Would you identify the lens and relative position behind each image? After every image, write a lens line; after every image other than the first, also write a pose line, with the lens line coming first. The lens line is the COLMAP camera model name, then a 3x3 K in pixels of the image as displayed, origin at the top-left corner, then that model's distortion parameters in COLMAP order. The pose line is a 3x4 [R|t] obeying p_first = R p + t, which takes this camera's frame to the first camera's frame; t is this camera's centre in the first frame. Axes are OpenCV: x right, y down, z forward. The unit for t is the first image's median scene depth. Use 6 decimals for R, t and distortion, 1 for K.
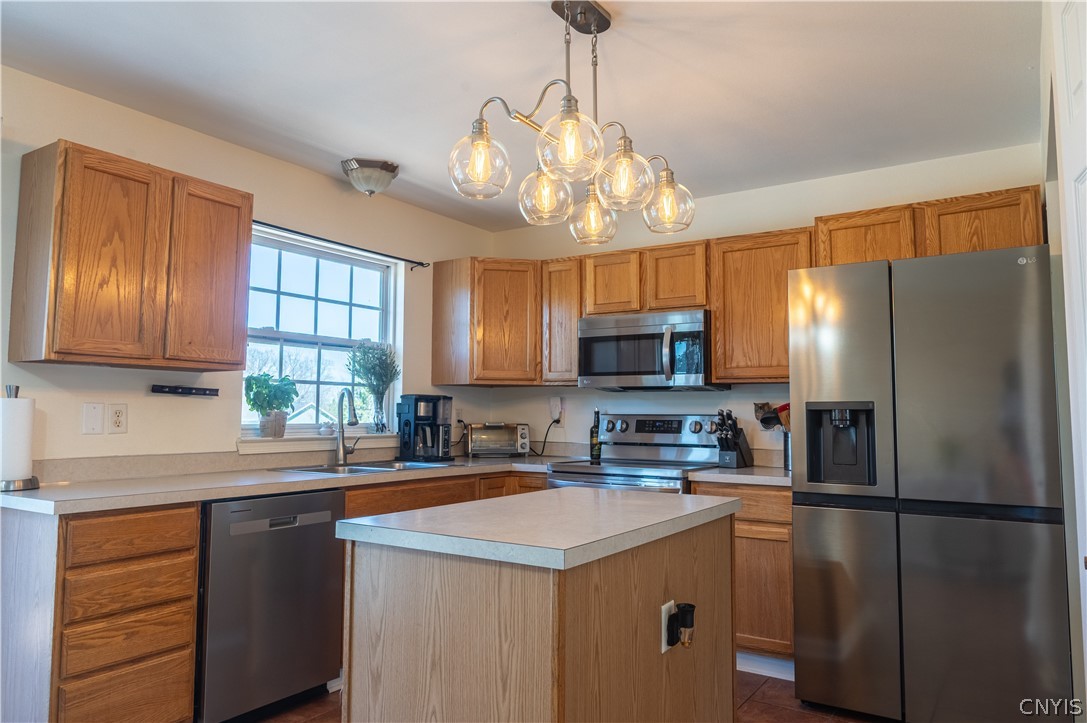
lens RADIAL K [[728.9, 0, 545.3], [0, 728.9, 359.5], [0, 0, 1]] dist [-0.007796, 0.001807]
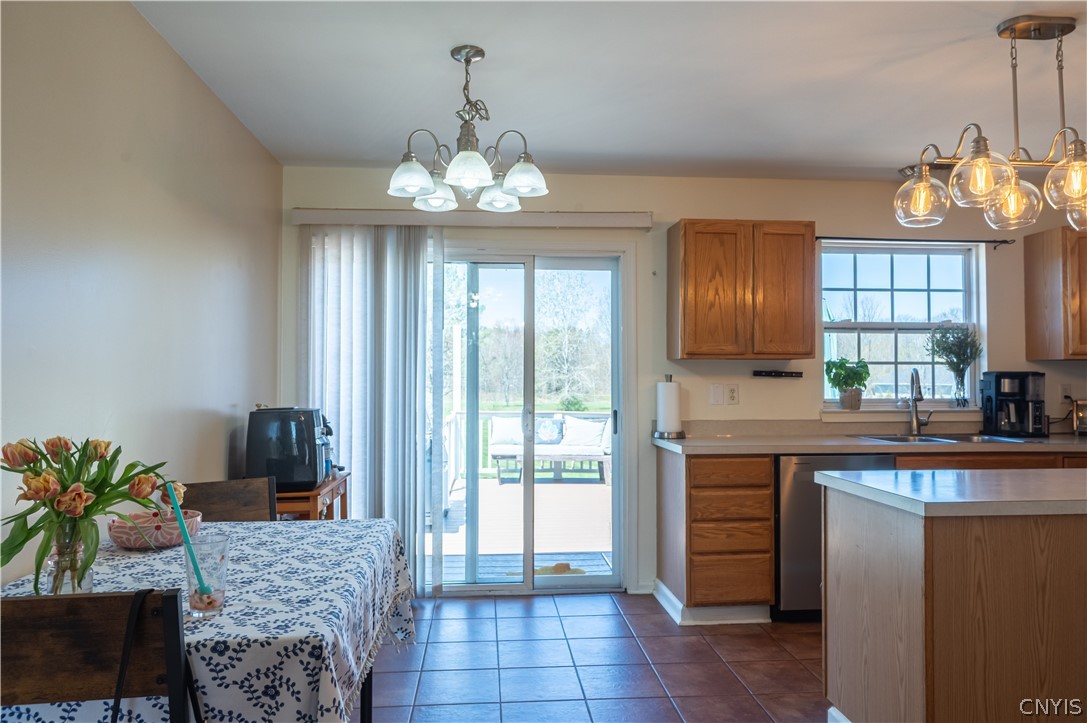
lens RADIAL K [[728.9, 0, 543.8], [0, 728.9, 360.9], [0, 0, 1]] dist [-0.007796, 0.001807]
pose [[0.622852, -0.021390, -0.782047, 0.259741], [0.061655, 0.997859, 0.021812, -0.033138], [0.779906, -0.061803, 0.622838, -0.164171]]
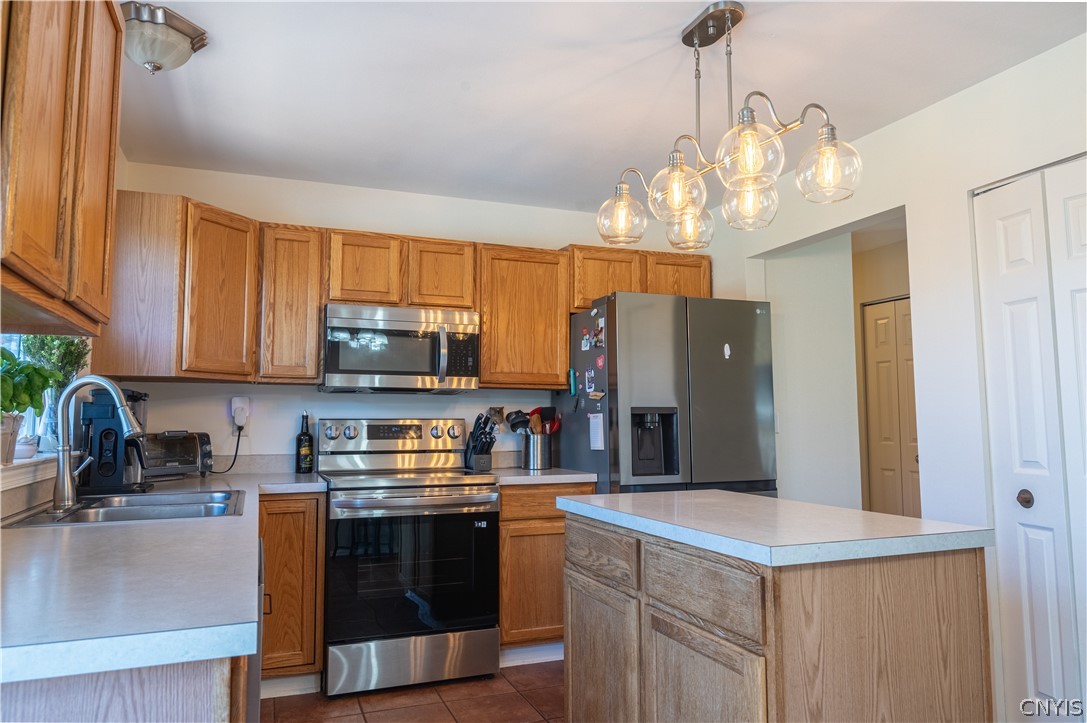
lens RADIAL K [[728.9, 0, 541.7], [0, 728.9, 362.8], [0, 0, 1]] dist [-0.007796, 0.001807]
pose [[0.576916, 0.058812, 0.814684, -0.558392], [-0.057136, 0.997867, -0.031575, 0.027092], [-0.814803, -0.028332, 0.579045, 0.367938]]
